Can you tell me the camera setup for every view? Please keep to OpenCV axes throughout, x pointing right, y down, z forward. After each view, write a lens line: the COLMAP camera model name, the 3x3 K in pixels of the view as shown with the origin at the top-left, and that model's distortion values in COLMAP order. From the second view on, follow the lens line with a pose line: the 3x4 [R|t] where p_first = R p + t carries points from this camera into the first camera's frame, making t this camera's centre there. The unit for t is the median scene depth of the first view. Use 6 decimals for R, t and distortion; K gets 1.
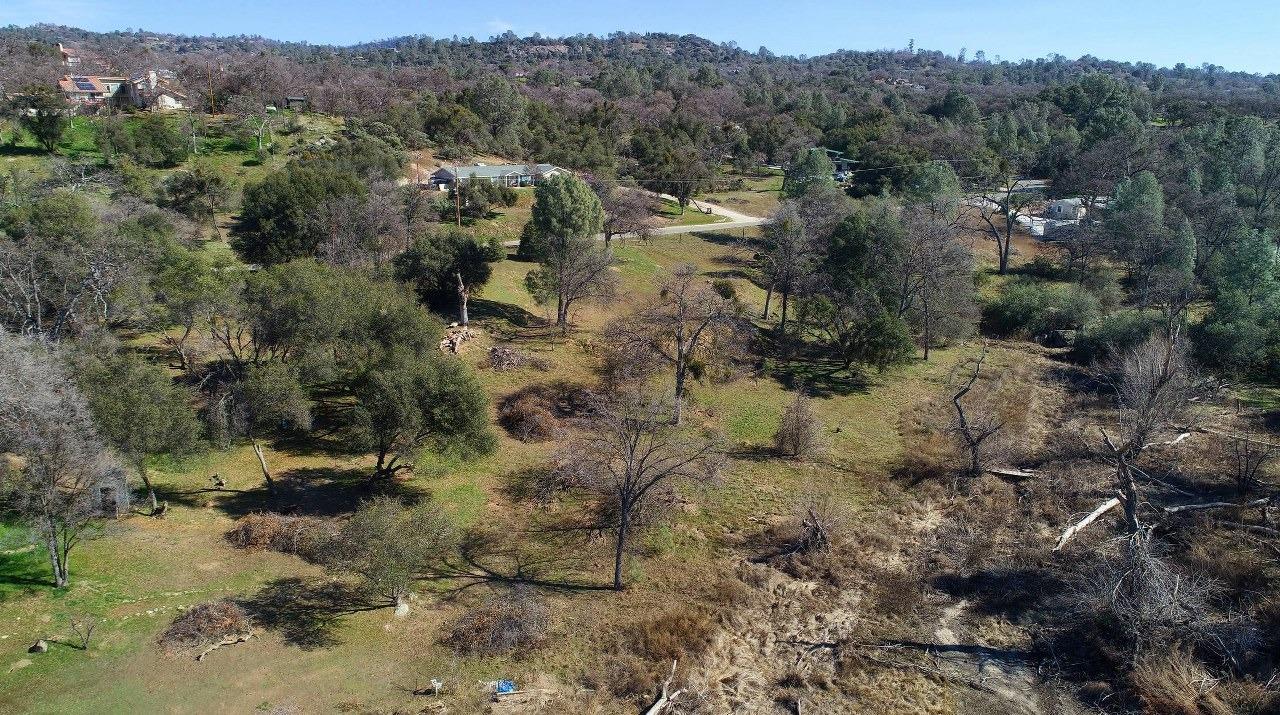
lens RADIAL K [[856.7, 0, 638.0], [0, 856.7, 361.7], [0, 0, 1]] dist [-0.000537, -0.000940]
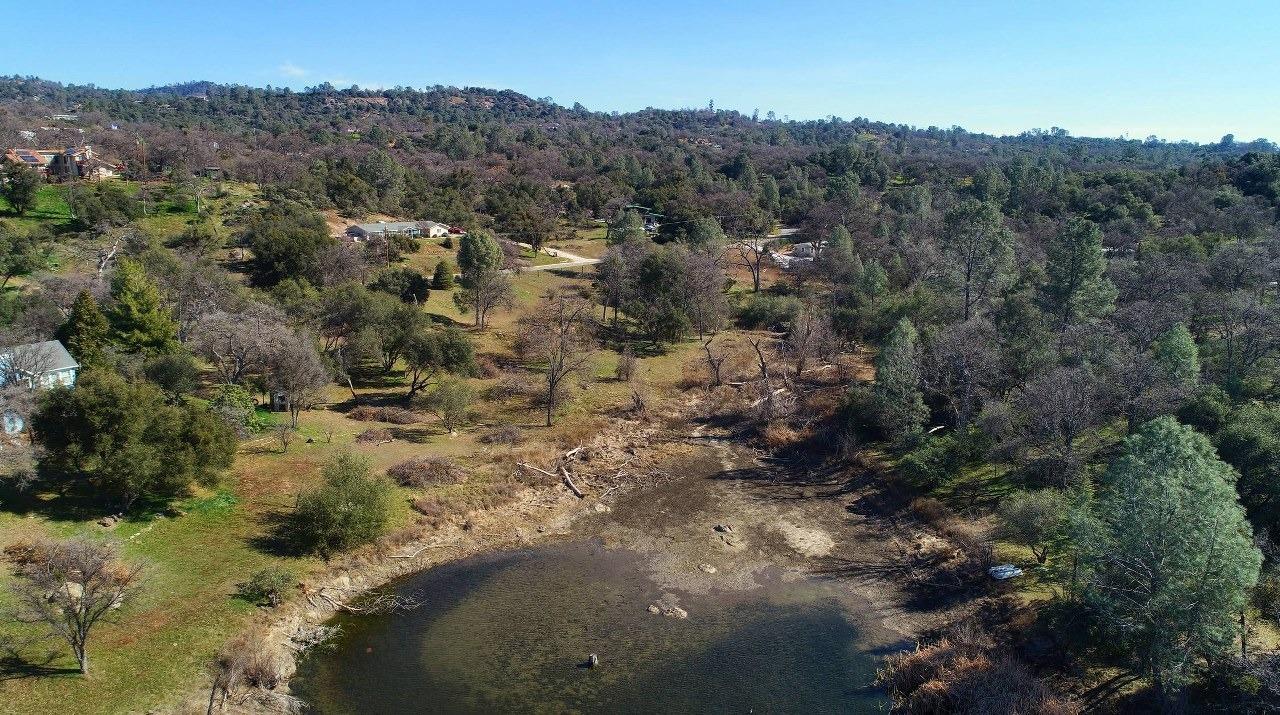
lens RADIAL K [[852.3, 0, 639.0], [0, 852.3, 356.2], [0, 0, 1]] dist [-0.002980, -0.003364]
pose [[0.978417, -0.037858, 0.203142, -0.073931], [0.049624, 0.997353, -0.053141, 0.068863], [-0.200592, 0.062075, 0.977706, -0.366734]]
